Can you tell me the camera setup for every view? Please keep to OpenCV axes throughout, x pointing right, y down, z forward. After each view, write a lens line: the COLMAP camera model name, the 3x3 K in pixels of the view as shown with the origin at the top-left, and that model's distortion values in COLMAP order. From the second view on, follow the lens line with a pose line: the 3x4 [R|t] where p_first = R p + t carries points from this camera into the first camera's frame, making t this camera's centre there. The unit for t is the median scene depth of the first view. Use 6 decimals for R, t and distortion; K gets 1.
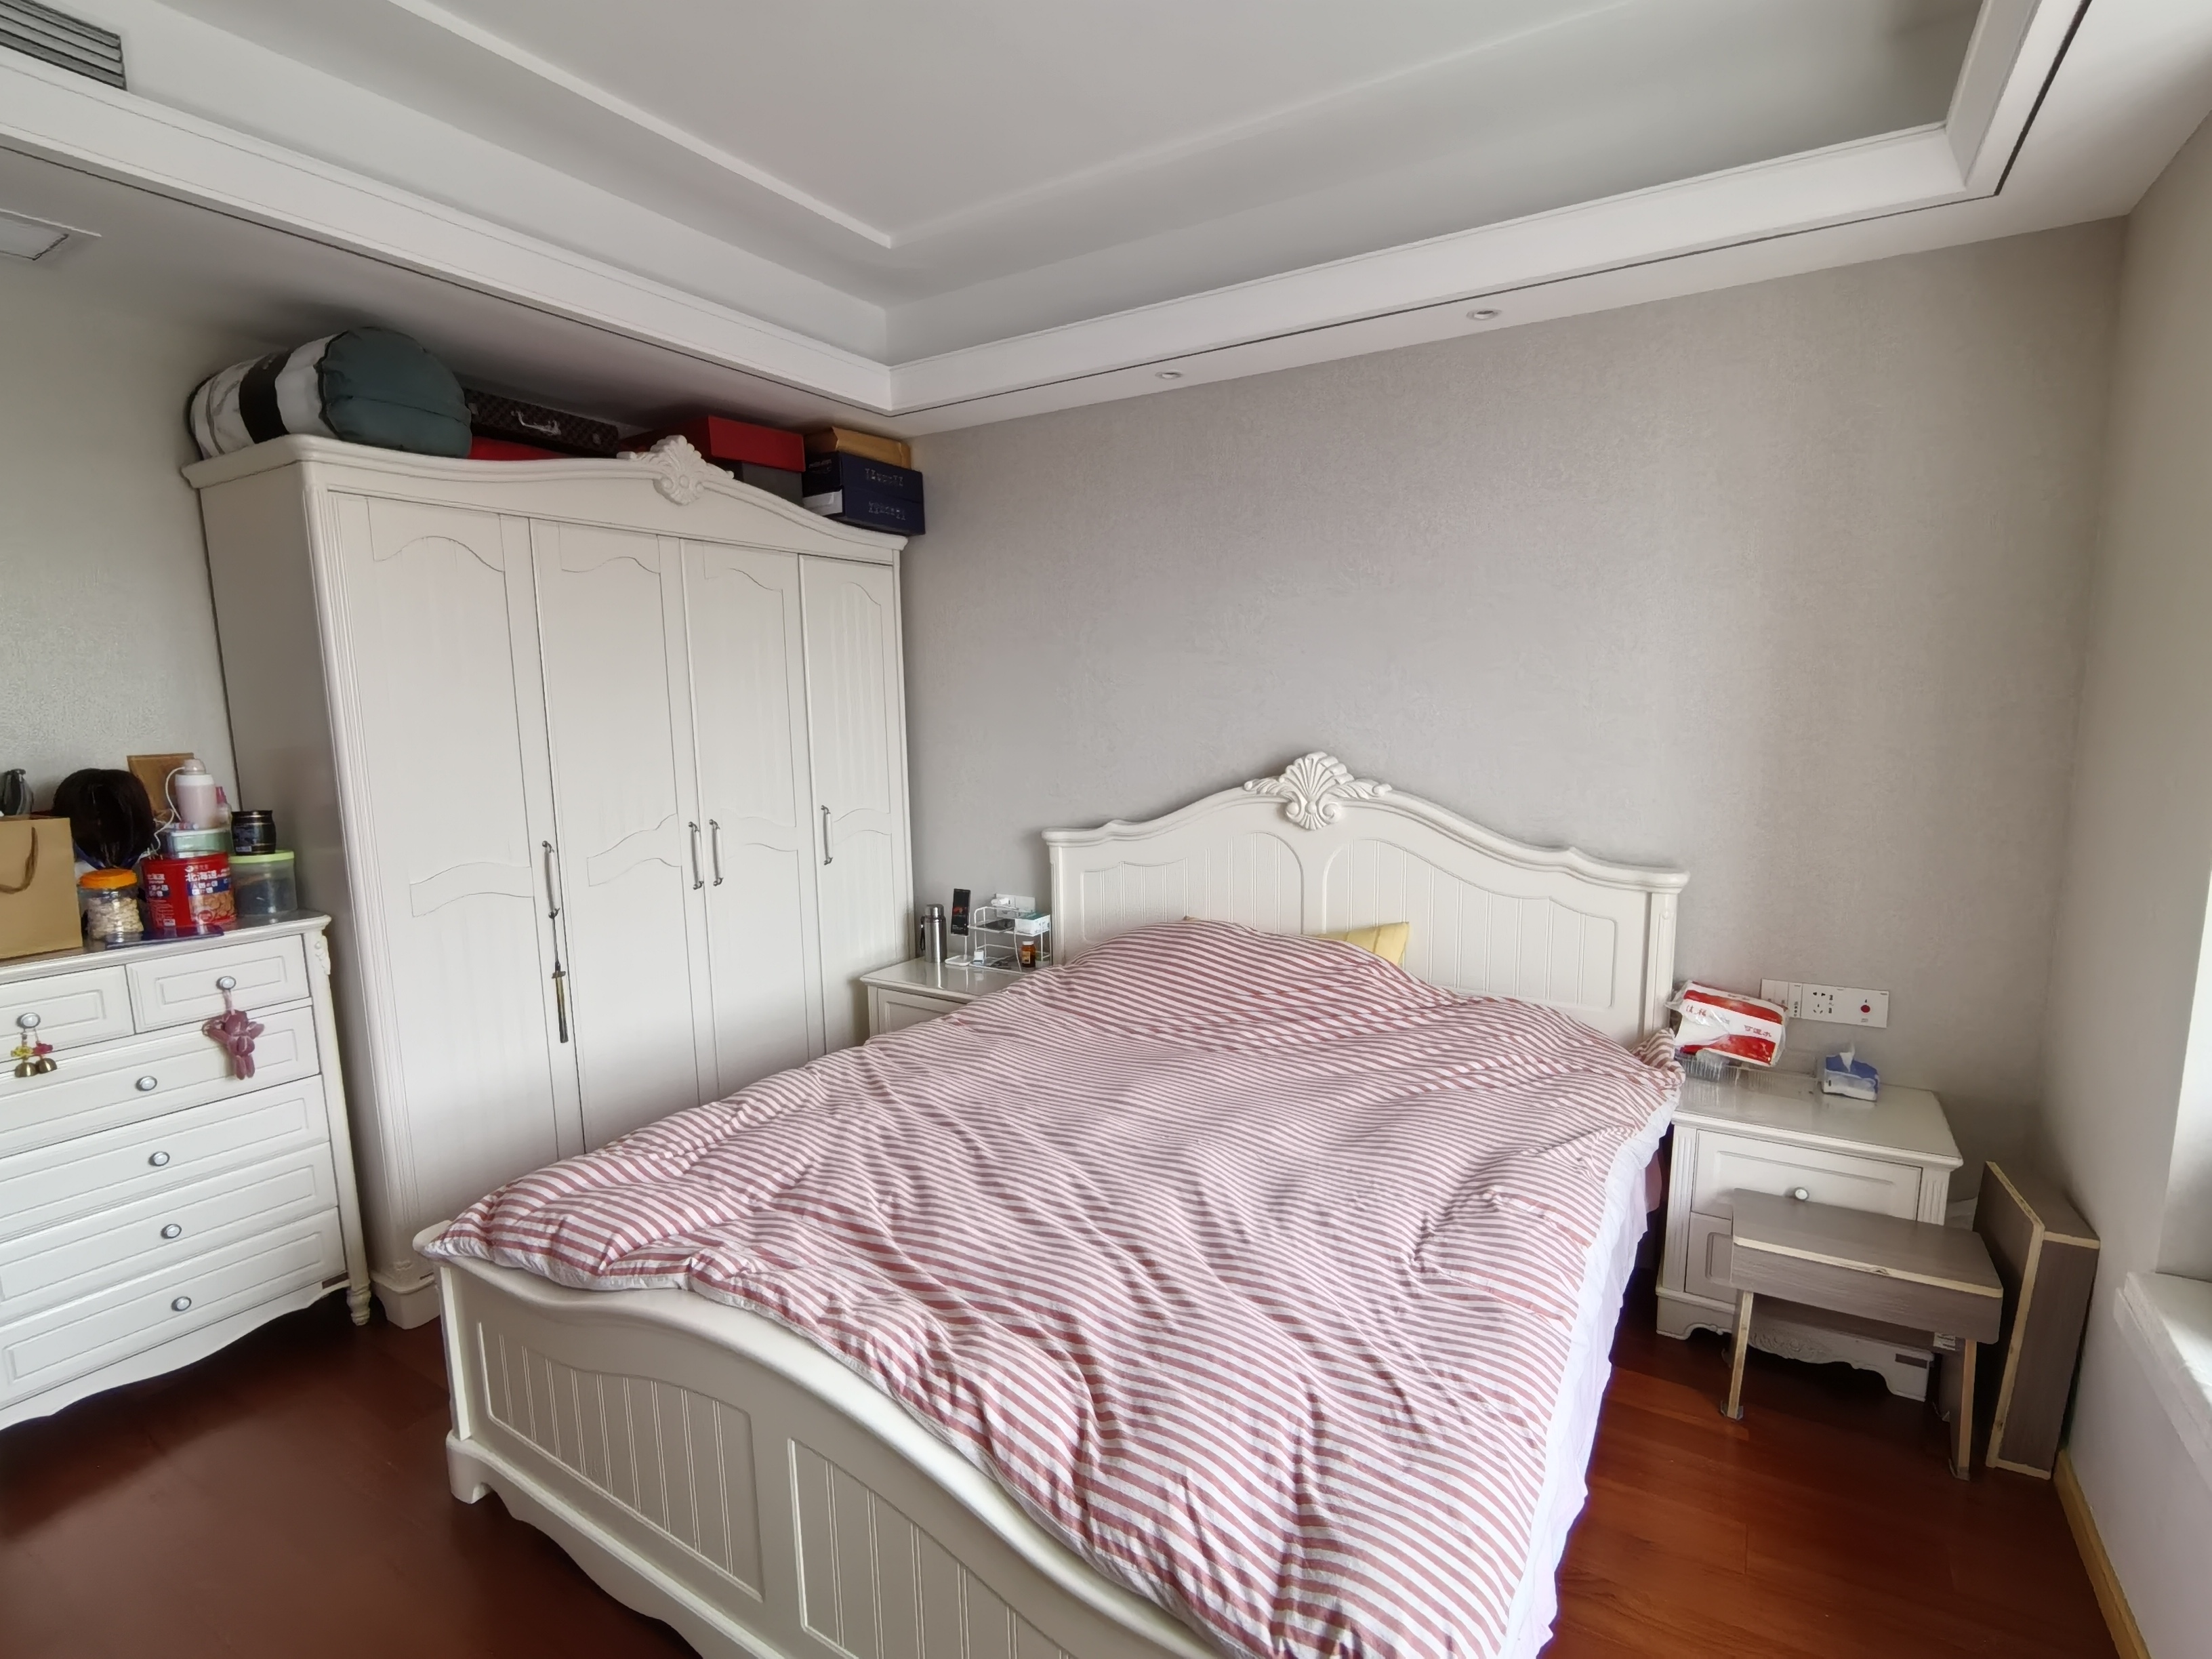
lens RADIAL K [[1060.0, 0, 1106.0], [0, 1060.0, 829.5], [0, 0, 1]] dist [-0.002939, -0.000596]
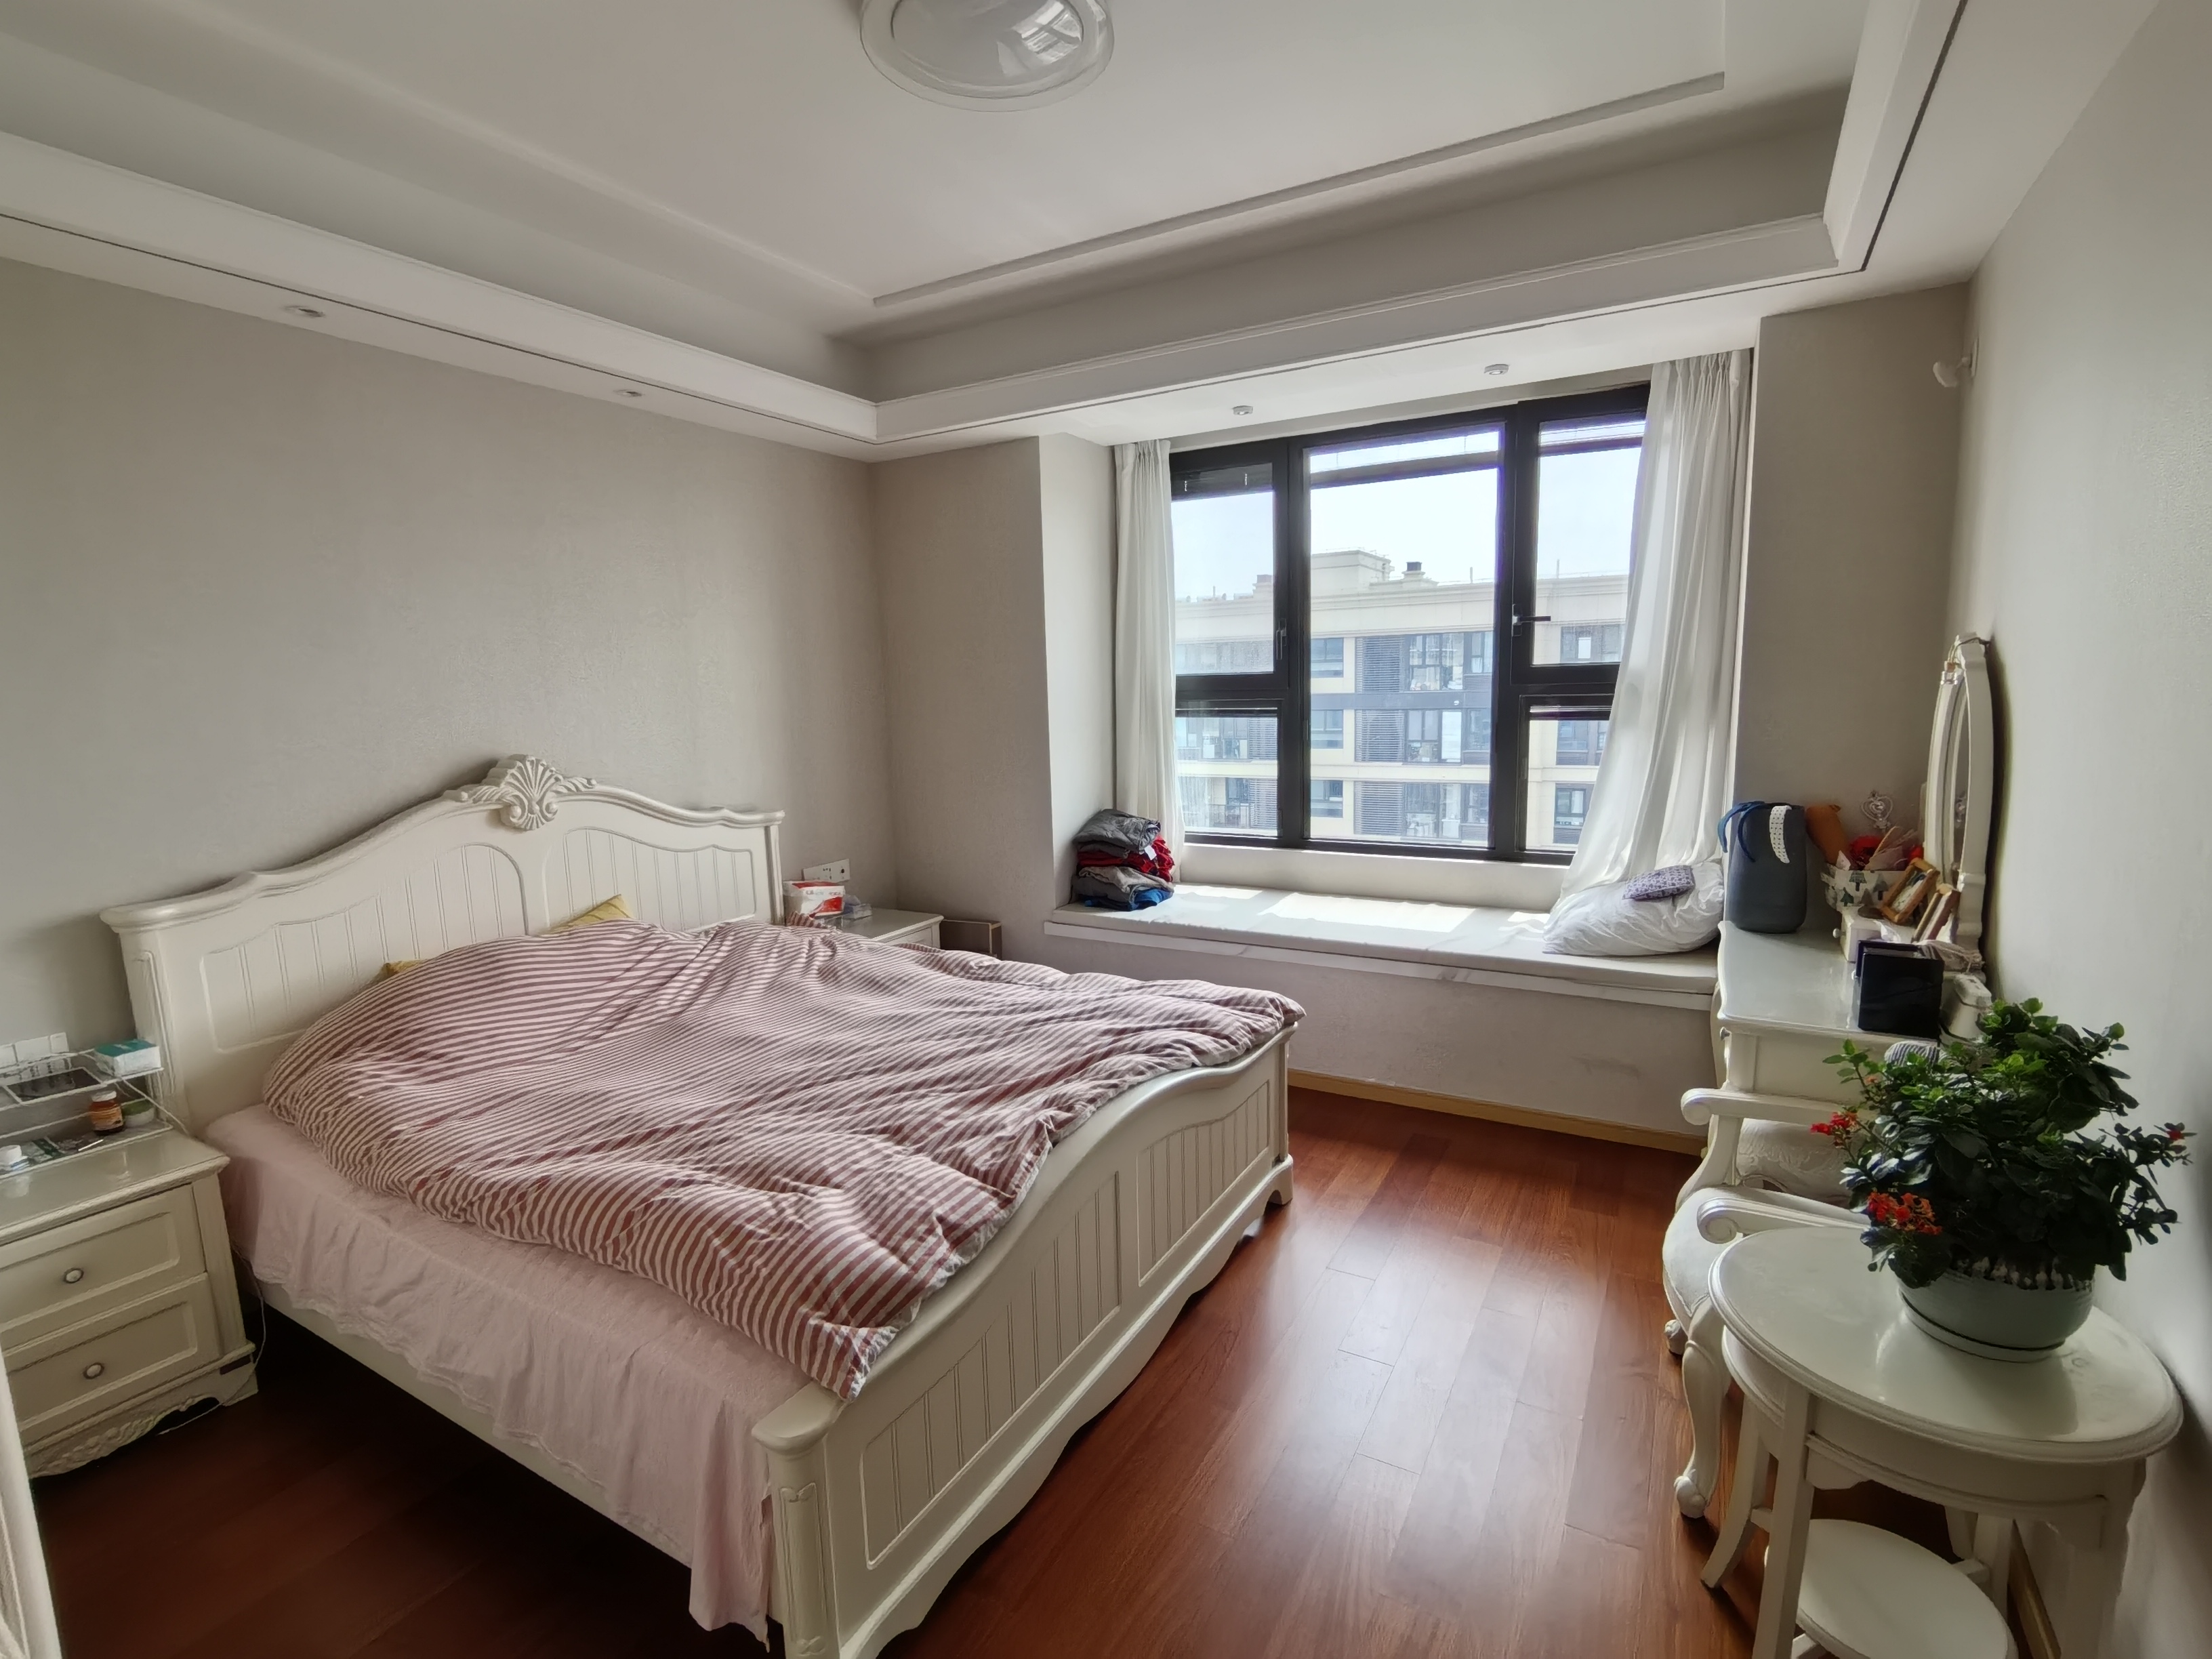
lens RADIAL K [[1060.0, 0, 1106.0], [0, 1060.0, 829.5], [0, 0, 1]] dist [-0.002939, -0.000596]
pose [[-0.046961, -0.119159, 0.991764, -1.004530], [0.159707, 0.979192, 0.125211, -0.047692], [-0.986047, 0.164271, -0.026953, 0.578268]]
